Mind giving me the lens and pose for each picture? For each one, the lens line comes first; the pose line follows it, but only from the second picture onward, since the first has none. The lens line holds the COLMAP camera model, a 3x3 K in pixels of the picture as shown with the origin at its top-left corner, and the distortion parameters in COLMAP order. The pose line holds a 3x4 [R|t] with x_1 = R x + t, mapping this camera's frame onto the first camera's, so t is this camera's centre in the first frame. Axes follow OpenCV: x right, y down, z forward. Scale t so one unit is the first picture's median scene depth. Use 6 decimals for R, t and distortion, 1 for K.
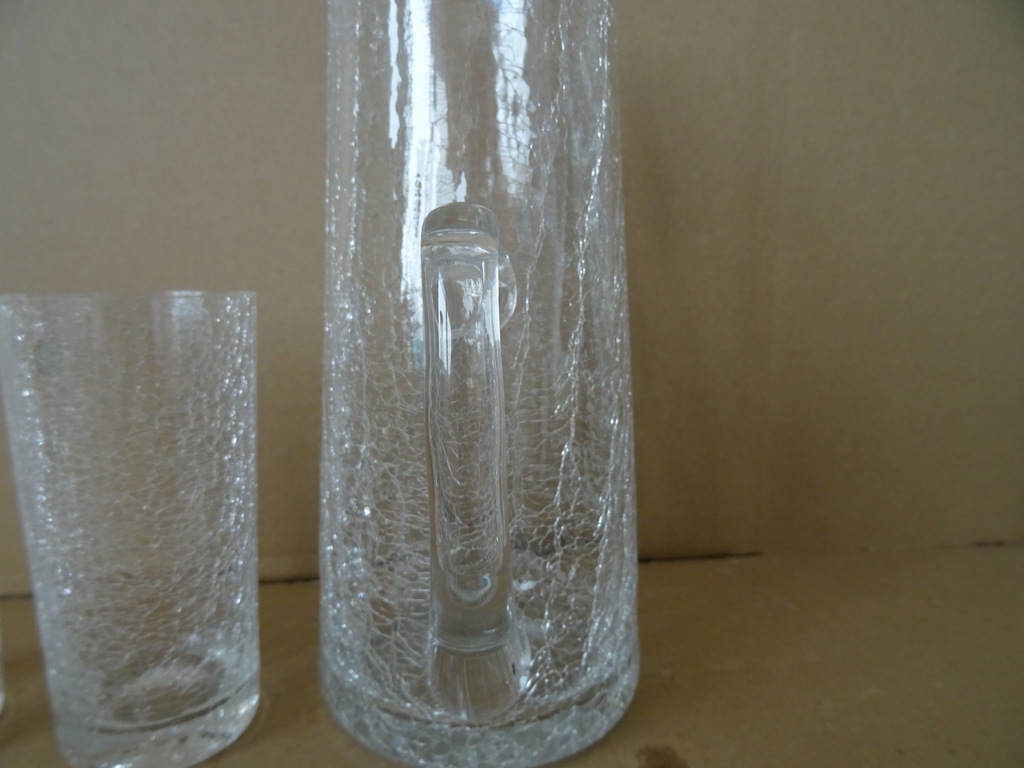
lens RADIAL K [[734.1, 0, 505.4], [0, 734.1, 380.7], [0, 0, 1]] dist [-0.023947, 0.005810]
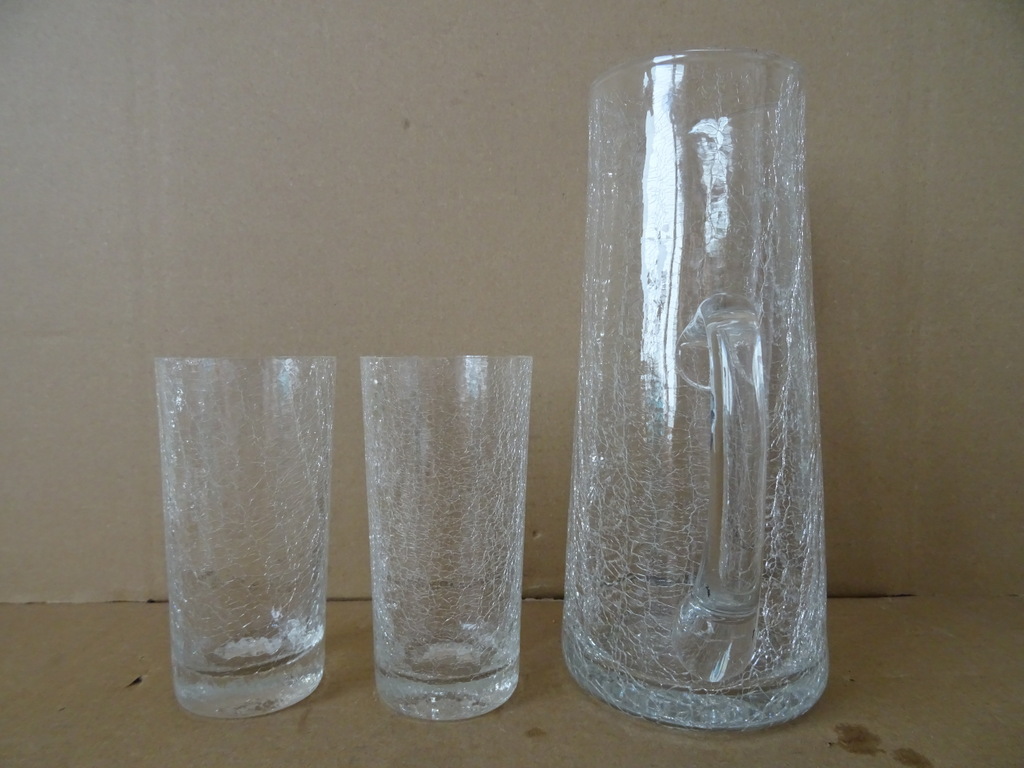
lens RADIAL K [[734.1, 0, 507.6], [0, 734.1, 373.0], [0, 0, 1]] dist [-0.023947, 0.005810]
pose [[0.992183, 0.008636, -0.124495, -0.226422], [-0.021944, 0.994132, -0.105924, 0.058338], [0.122849, 0.107828, 0.986550, -0.353179]]
